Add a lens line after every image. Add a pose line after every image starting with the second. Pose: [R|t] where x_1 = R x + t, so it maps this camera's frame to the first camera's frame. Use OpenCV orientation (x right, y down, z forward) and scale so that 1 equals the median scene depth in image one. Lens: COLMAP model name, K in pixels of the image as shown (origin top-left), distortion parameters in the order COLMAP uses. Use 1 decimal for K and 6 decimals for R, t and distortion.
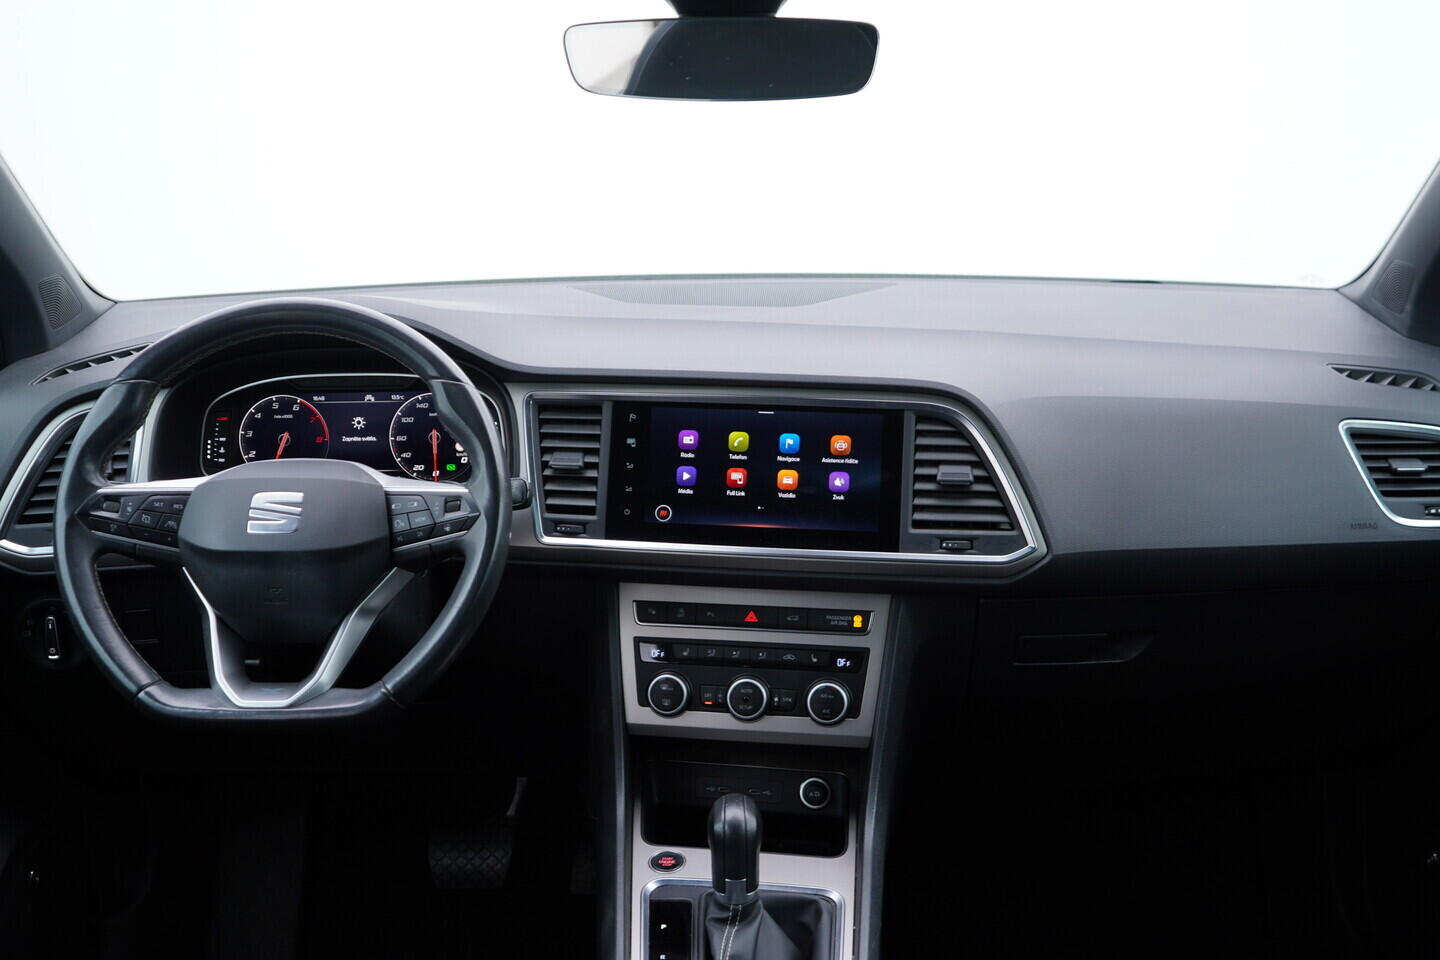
lens RADIAL K [[1484.7, 0, 717.4], [0, 1484.7, 484.0], [0, 0, 1]] dist [-0.000424, 0.000000]
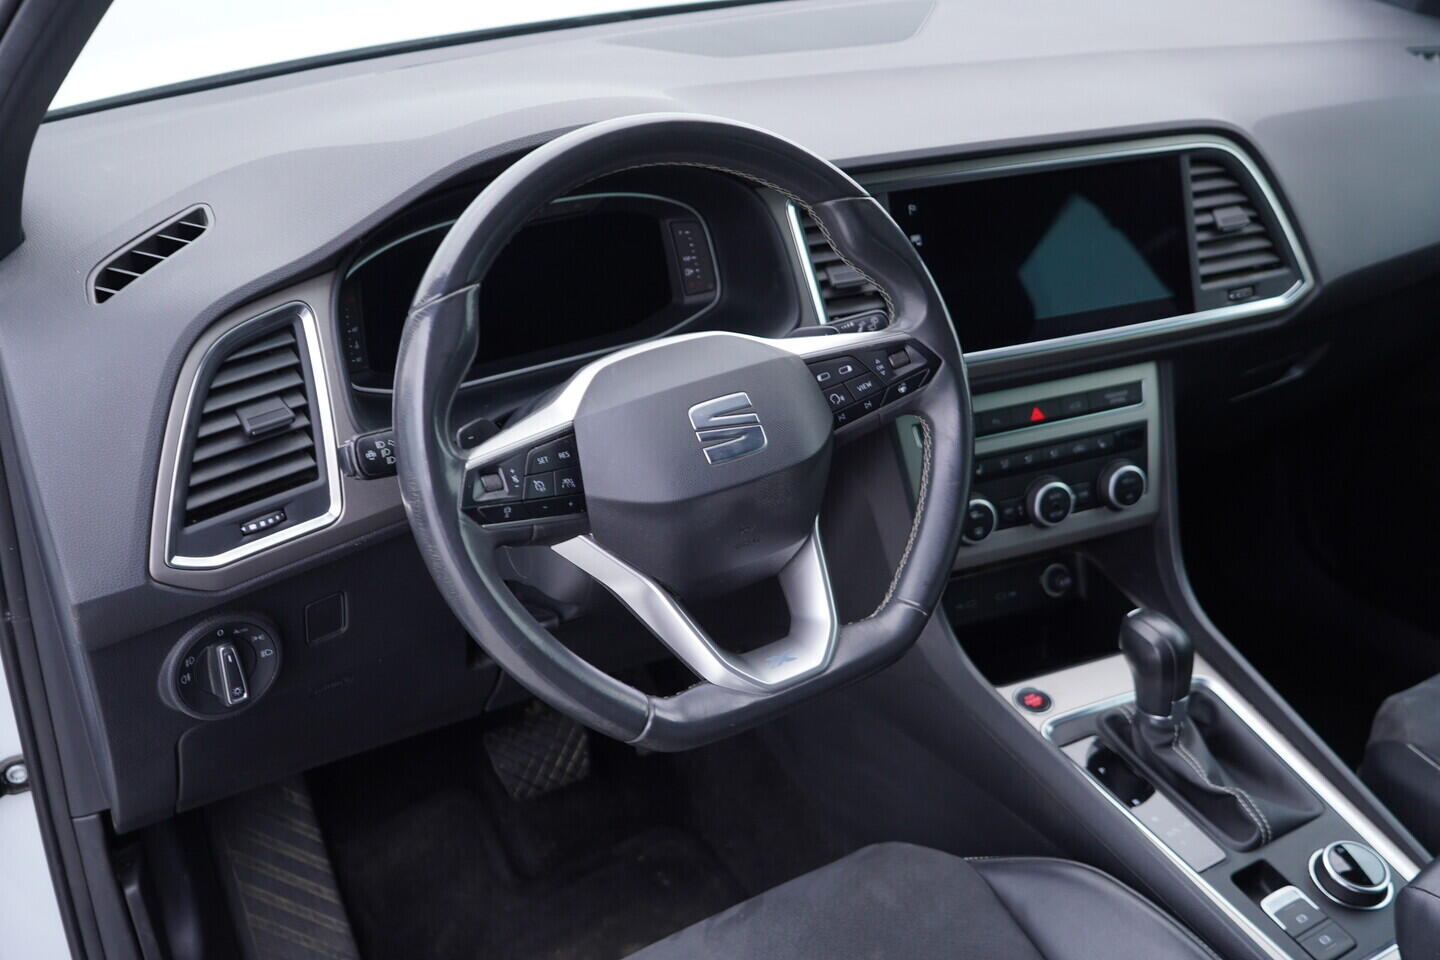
lens RADIAL K [[1484.7, 0, 721.8], [0, 1484.7, 483.0], [0, 0, 1]] dist [-0.000424, 0.000000]
pose [[0.842319, -0.242523, 0.481333, -0.580112], [0.133202, 0.959012, 0.250105, -0.119267], [-0.522261, -0.146554, 0.840099, 0.354567]]
